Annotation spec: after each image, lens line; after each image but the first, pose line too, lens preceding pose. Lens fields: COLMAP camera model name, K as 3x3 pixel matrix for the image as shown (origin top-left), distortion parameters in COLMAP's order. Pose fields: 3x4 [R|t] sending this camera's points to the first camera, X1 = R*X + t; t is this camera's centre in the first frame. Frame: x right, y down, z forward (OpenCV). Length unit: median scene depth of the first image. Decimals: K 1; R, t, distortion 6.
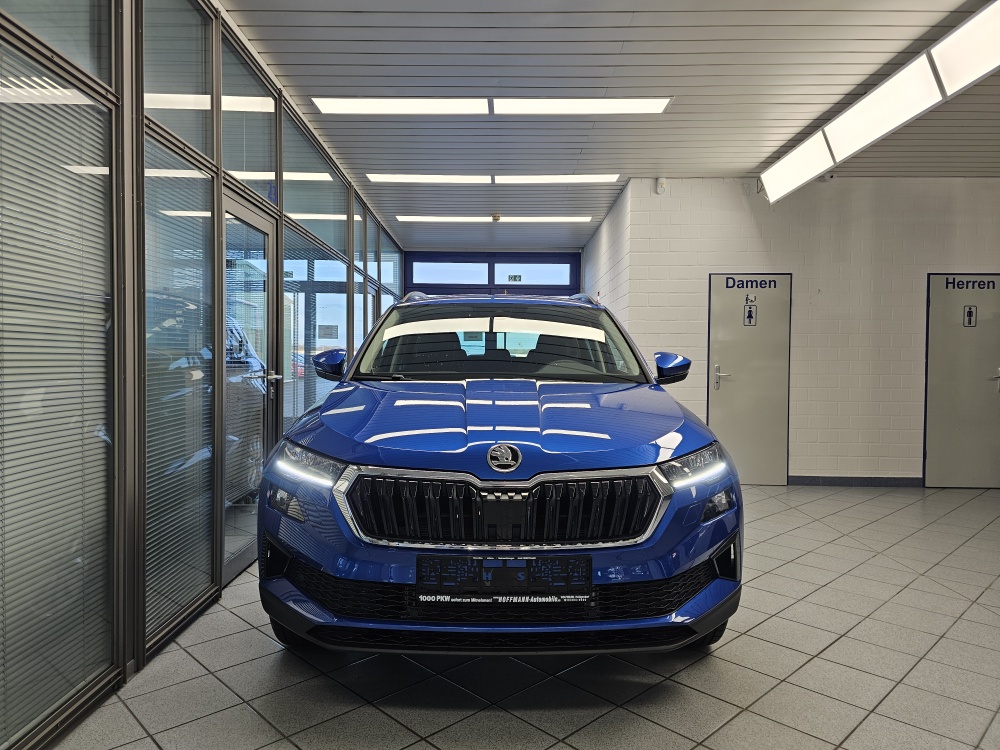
lens RADIAL K [[690.5, 0, 502.1], [0, 690.5, 372.8], [0, 0, 1]] dist [0.011588, -0.020226]
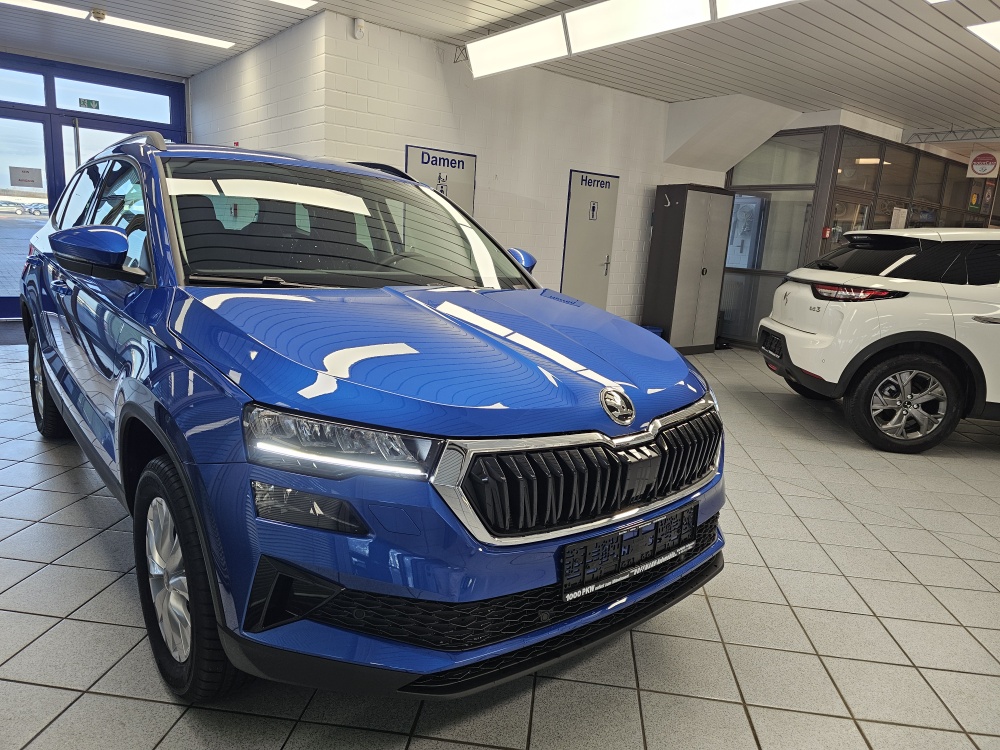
lens RADIAL K [[690.5, 0, 498.2], [0, 690.5, 378.7], [0, 0, 1]] dist [0.011588, -0.020226]
pose [[0.754334, -0.091790, 0.650042, -0.237915], [-0.049699, 0.979351, 0.195964, -0.024364], [-0.654607, -0.180128, 0.734196, 0.185336]]
